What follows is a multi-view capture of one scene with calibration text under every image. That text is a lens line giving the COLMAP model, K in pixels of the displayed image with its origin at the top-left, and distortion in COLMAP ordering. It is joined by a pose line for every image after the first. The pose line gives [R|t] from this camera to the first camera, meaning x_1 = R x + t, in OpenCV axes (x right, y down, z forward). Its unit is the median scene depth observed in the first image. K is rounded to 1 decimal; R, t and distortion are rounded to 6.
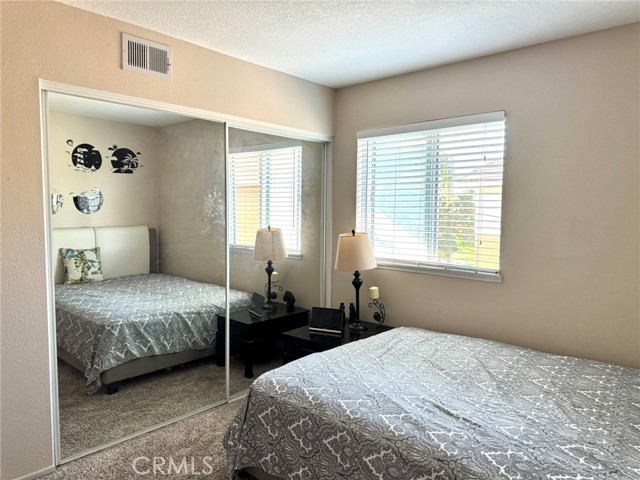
lens RADIAL K [[450.7, 0, 320.1], [0, 450.7, 240.0], [0, 0, 1]] dist [0.060499, -0.068318]
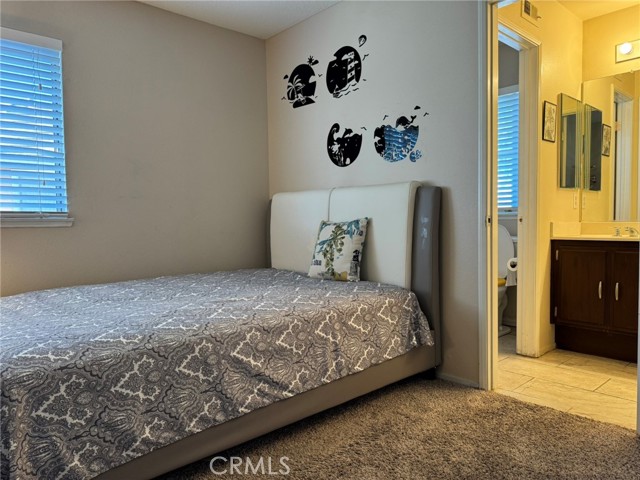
lens RADIAL K [[450.7, 0, 319.5], [0, 450.7, 237.5], [0, 0, 1]] dist [0.060499, -0.068318]
pose [[0.095897, -0.045901, 0.994332, -0.741318], [0.084972, 0.995667, 0.037767, 0.192719], [-0.991758, 0.080869, 0.099382, 0.629451]]
